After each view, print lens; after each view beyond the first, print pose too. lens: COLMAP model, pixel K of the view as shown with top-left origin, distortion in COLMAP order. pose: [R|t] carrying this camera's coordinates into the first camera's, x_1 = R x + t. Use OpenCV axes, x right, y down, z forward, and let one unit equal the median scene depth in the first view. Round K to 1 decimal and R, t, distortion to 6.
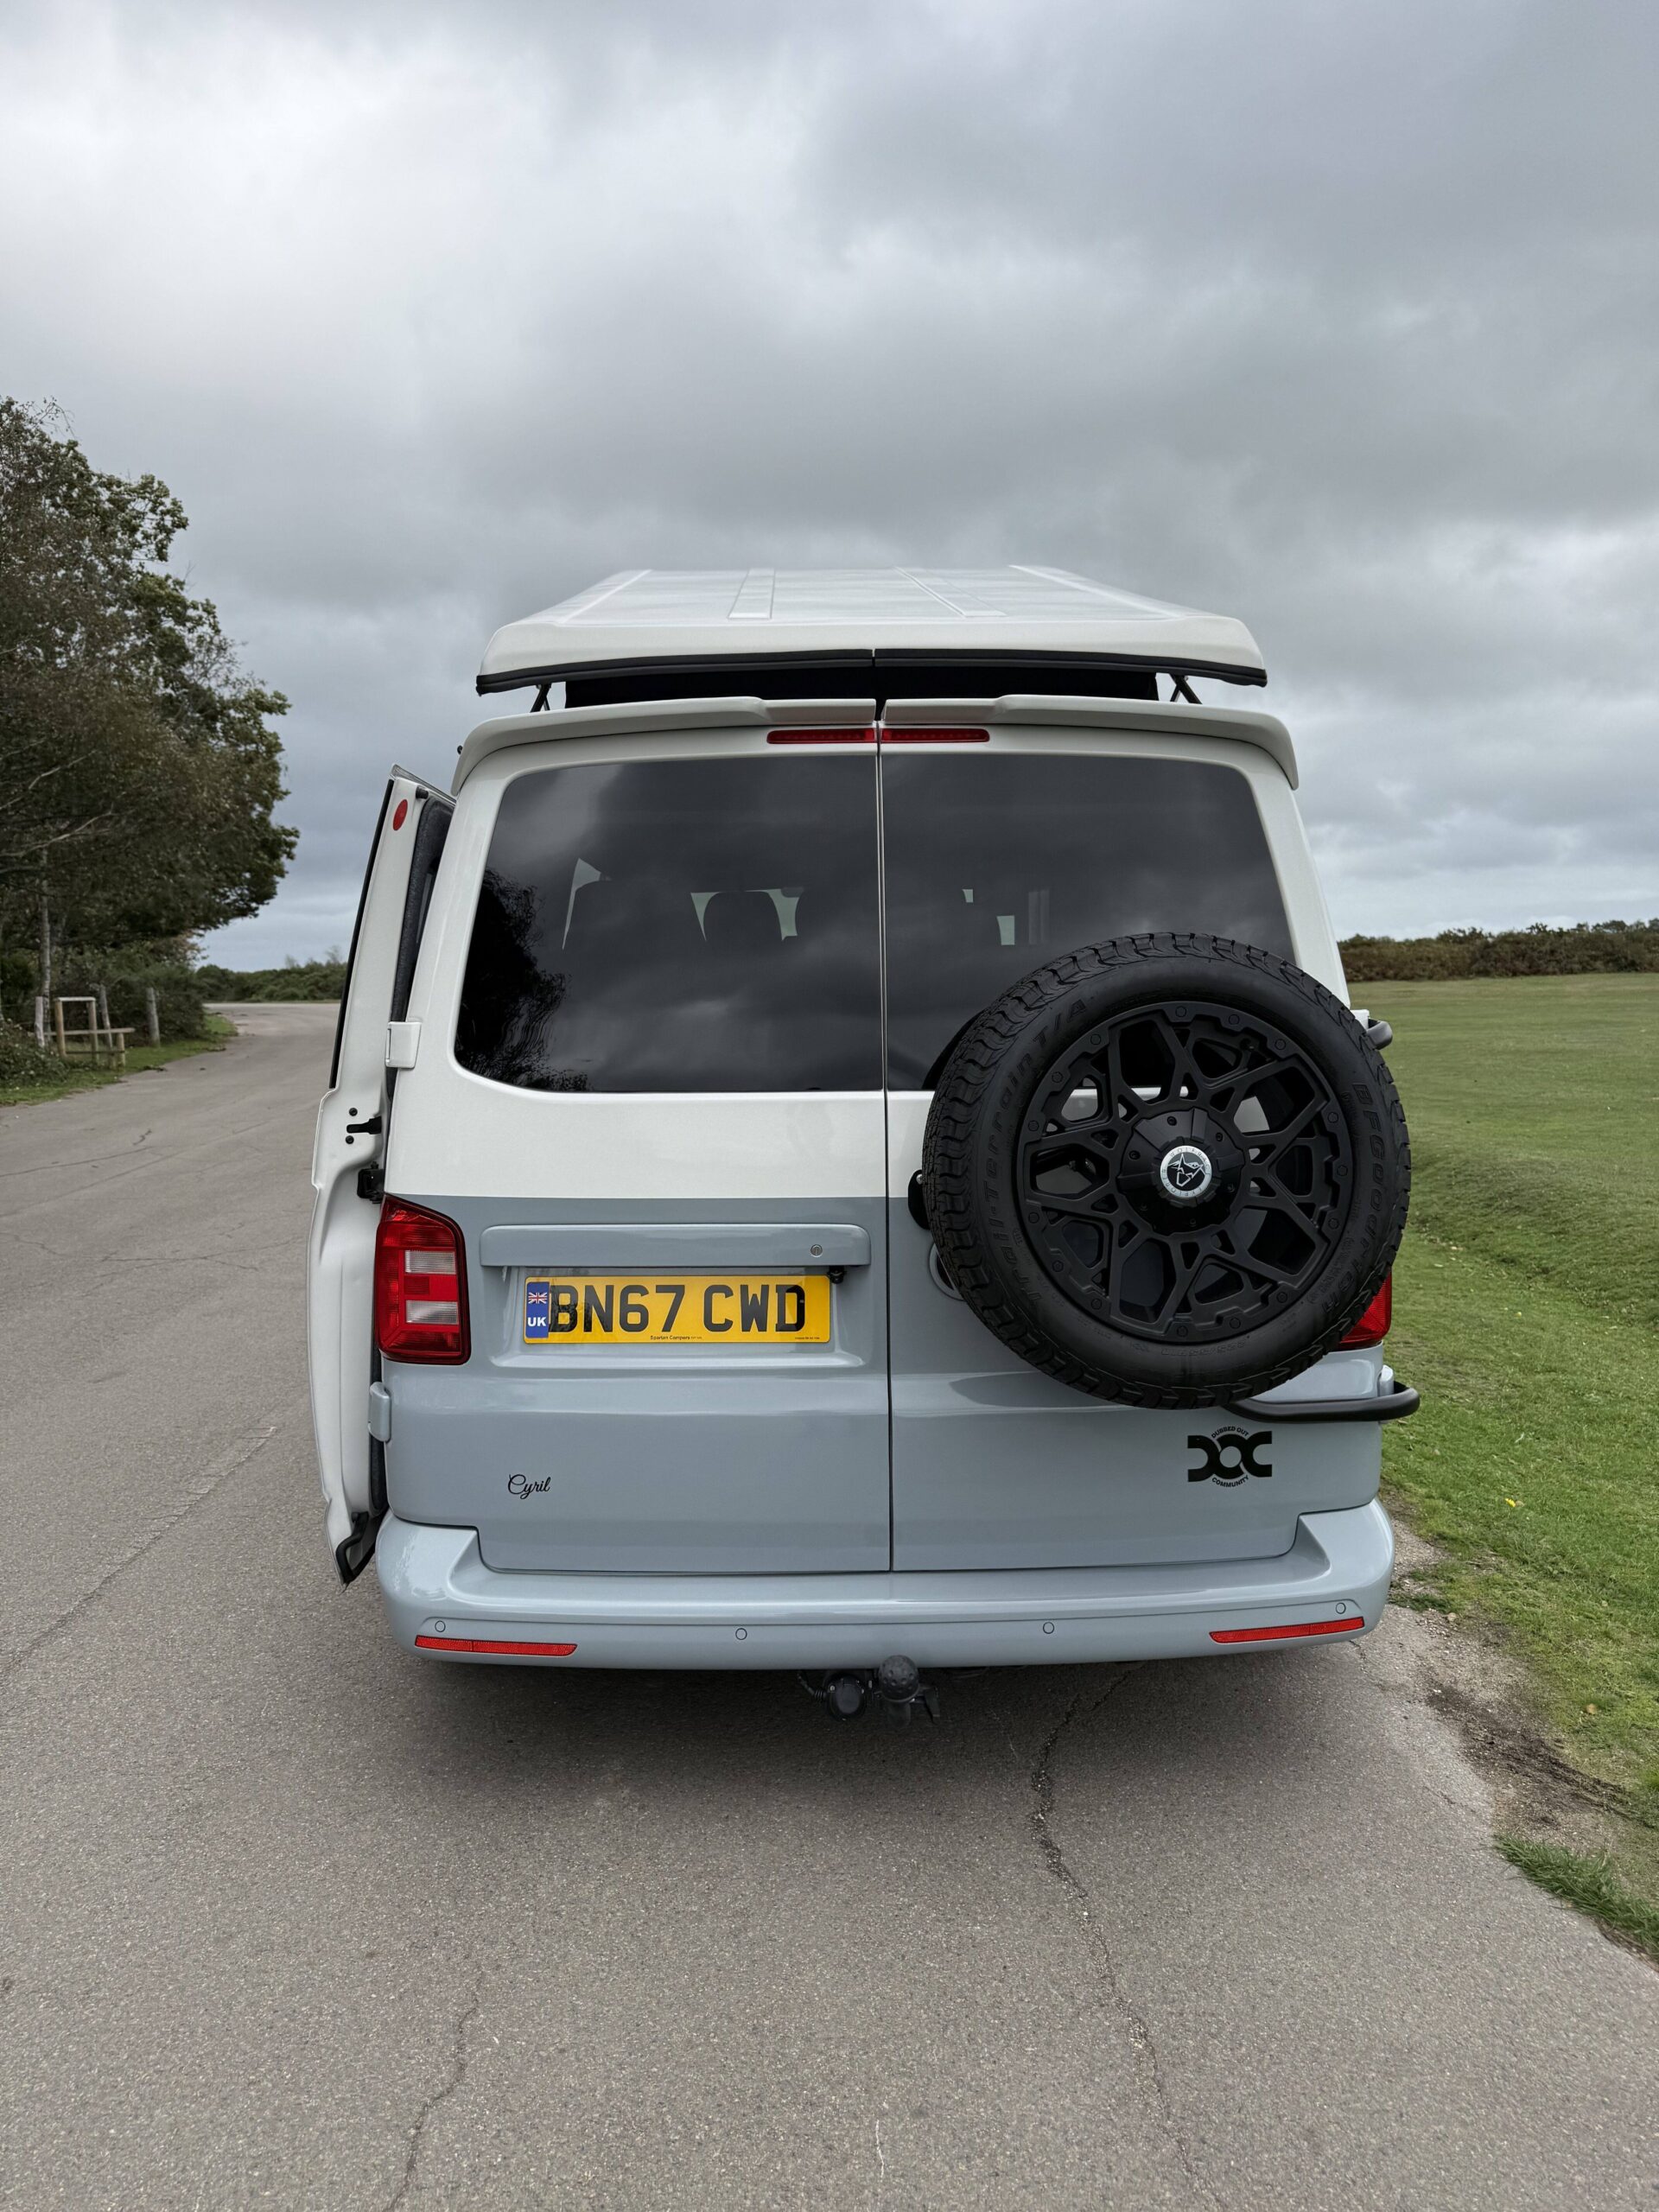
lens RADIAL K [[1502.0, 0, 829.5], [0, 1502.0, 1106.0], [0, 0, 1]] dist [0.002332, 0.003902]
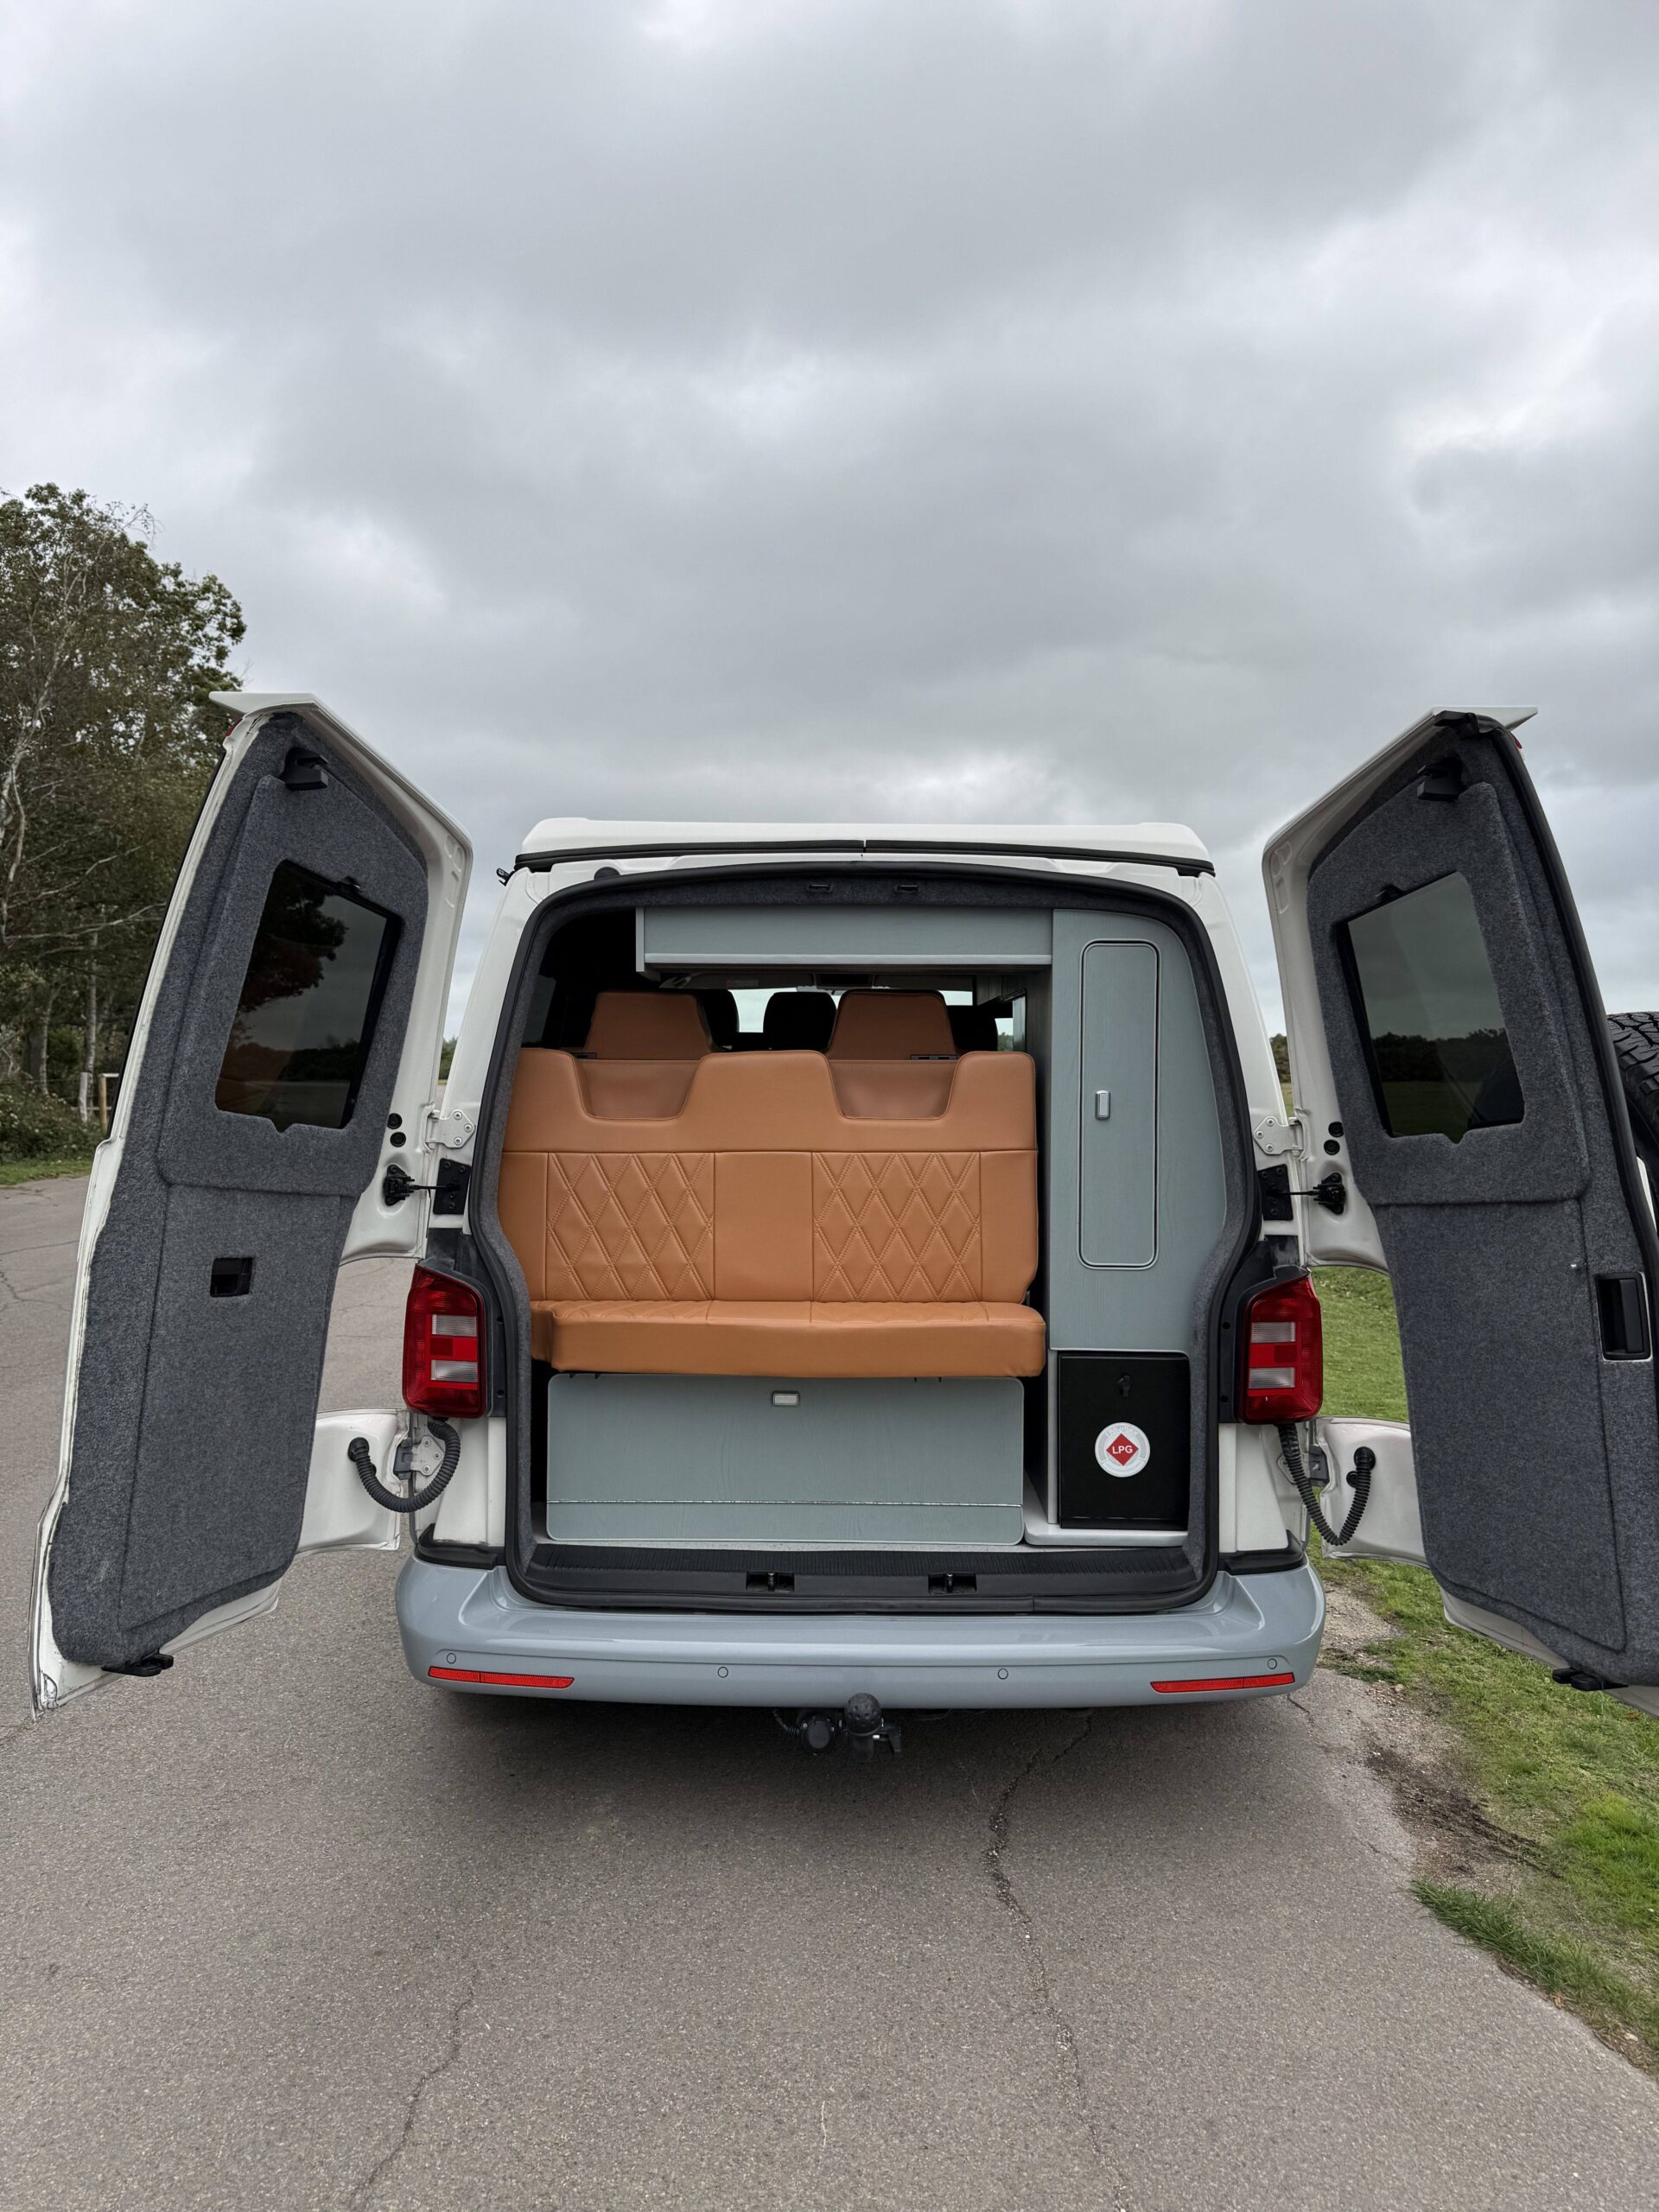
lens RADIAL K [[1580.7, 0, 829.5], [0, 1580.7, 1106.0], [0, 0, 1]] dist [0.010301, -0.002697]
pose [[0.999300, 0.018417, -0.032577, 0.049664], [-0.020242, 0.998192, -0.056596, 0.002556], [0.031476, 0.057216, 0.997866, -0.177042]]
